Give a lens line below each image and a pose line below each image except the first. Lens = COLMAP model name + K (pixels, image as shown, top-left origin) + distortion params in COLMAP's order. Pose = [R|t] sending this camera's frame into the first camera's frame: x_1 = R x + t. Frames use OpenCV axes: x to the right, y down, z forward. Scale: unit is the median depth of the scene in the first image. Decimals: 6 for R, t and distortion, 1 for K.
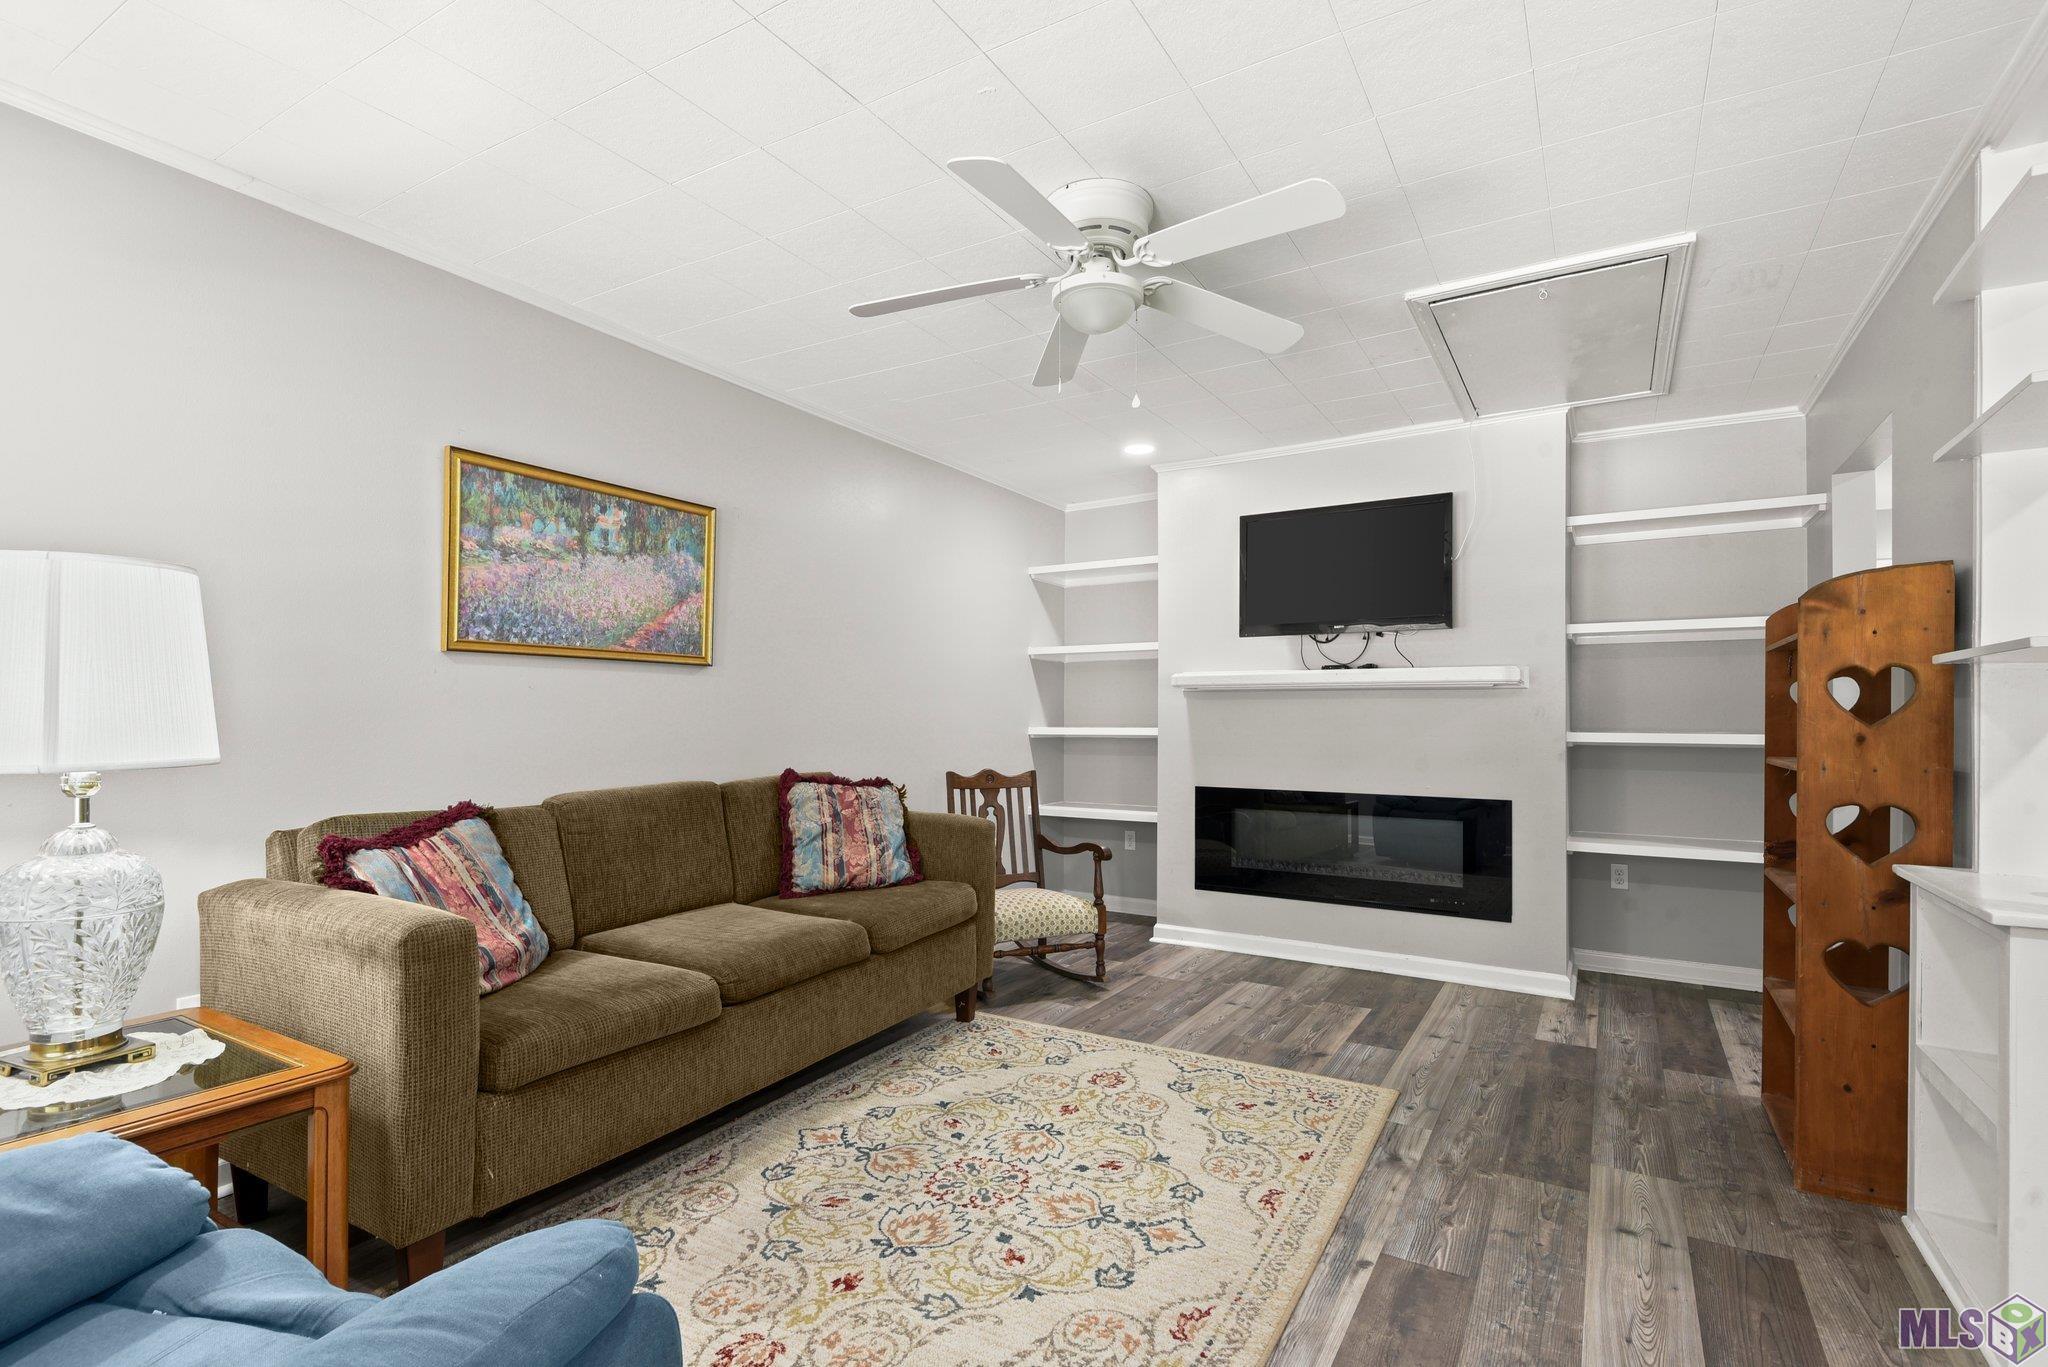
lens RADIAL K [[977.5, 0, 1023.1], [0, 977.5, 697.7], [0, 0, 1]] dist [0.000975, -0.000012]
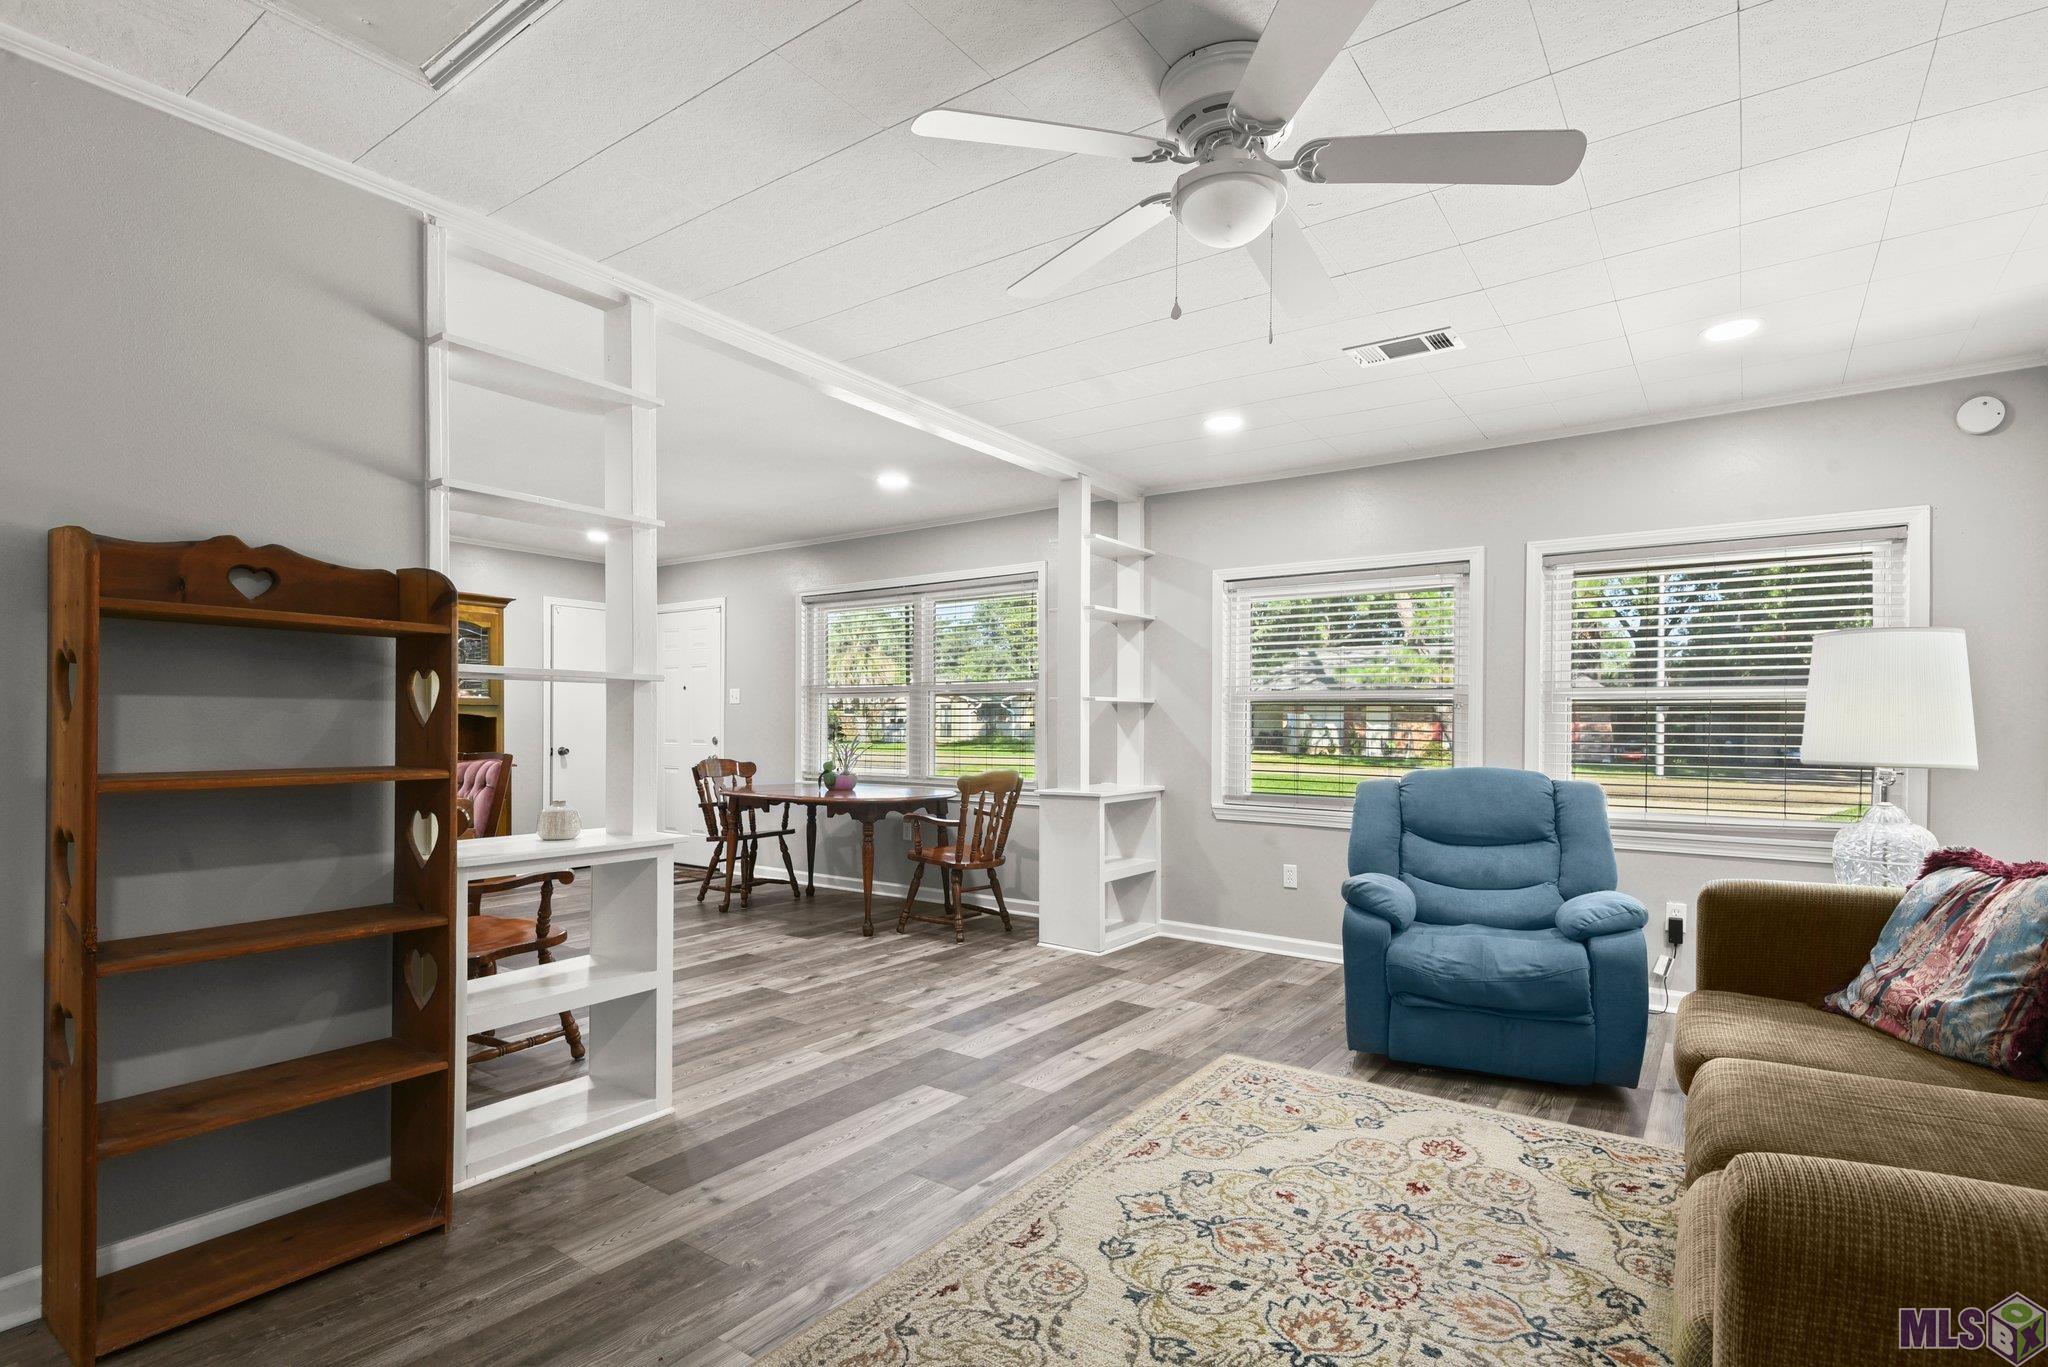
lens RADIAL K [[977.5, 0, 1030.9], [0, 977.5, 730.0], [0, 0, 1]] dist [0.000975, -0.000012]
pose [[-0.996584, -0.009610, 0.082024, 0.180197], [-0.010731, 0.999855, -0.013236, 0.037186], [-0.081885, -0.014071, -0.996542, 1.954679]]
